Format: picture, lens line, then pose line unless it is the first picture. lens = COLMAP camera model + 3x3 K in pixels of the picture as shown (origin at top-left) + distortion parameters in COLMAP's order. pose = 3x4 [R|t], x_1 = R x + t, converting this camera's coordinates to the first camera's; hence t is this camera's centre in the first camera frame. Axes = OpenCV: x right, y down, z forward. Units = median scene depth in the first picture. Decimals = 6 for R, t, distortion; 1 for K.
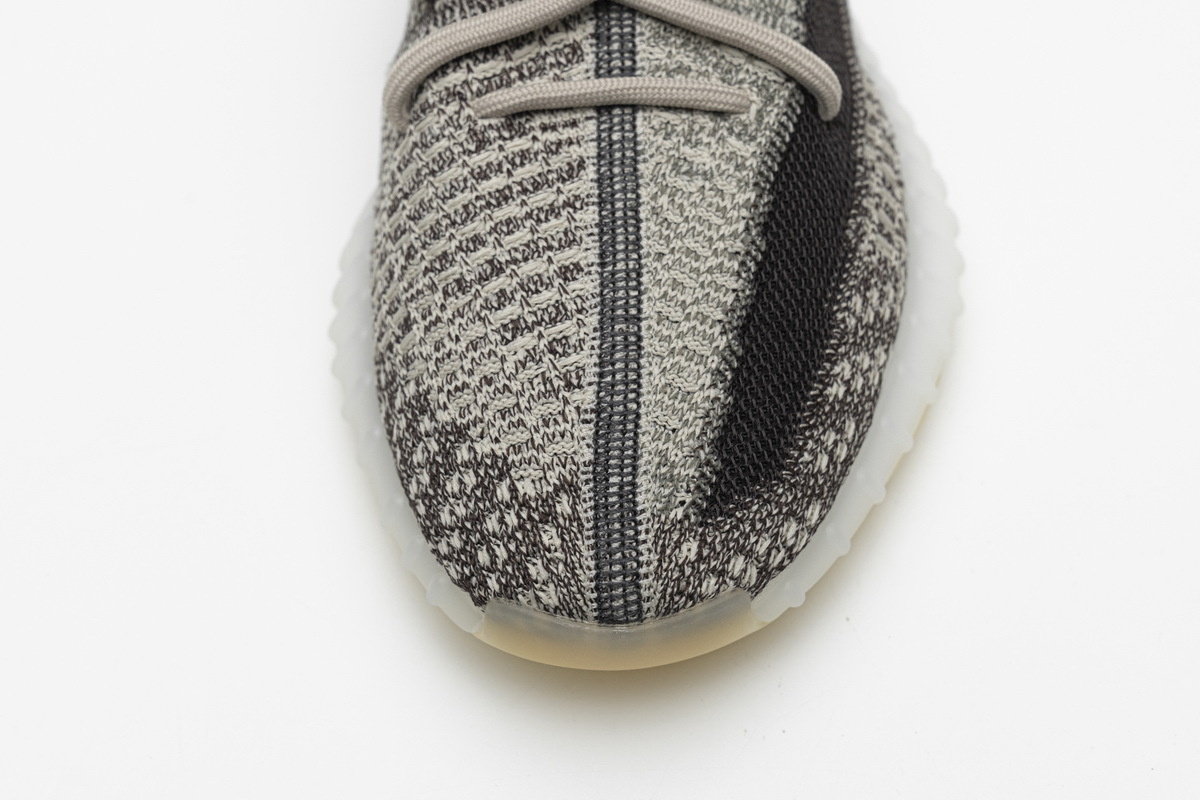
lens RADIAL K [[1747.6, 0, 672.8], [0, 1747.6, 398.8], [0, 0, 1]] dist [0.000017, 0.052224]
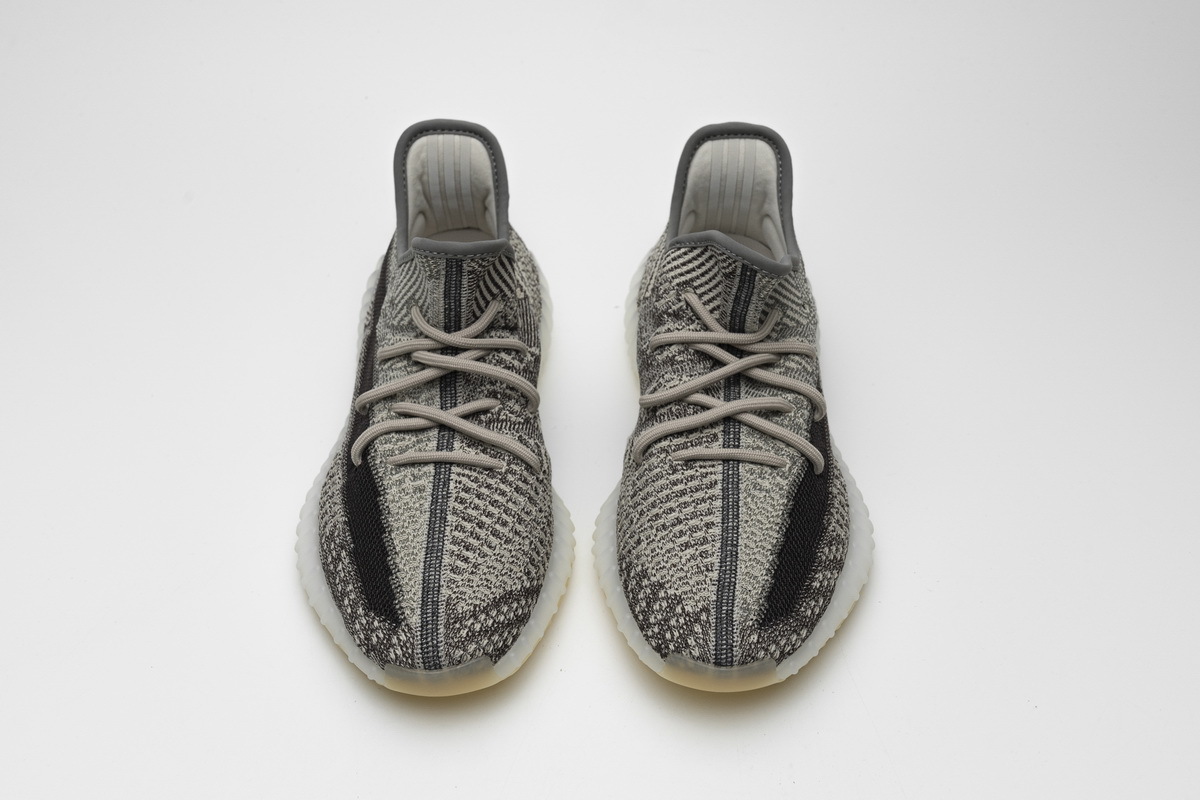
lens RADIAL K [[1404.7, 0, 600.0], [0, 1404.7, 400.0], [0, 0, 1]] dist [-0.038839, -0.002757]
pose [[0.995432, 0.077960, -0.055108, -0.115706], [-0.088355, 0.970939, -0.222420, 0.205519], [0.036167, 0.226274, 0.973392, -0.943203]]
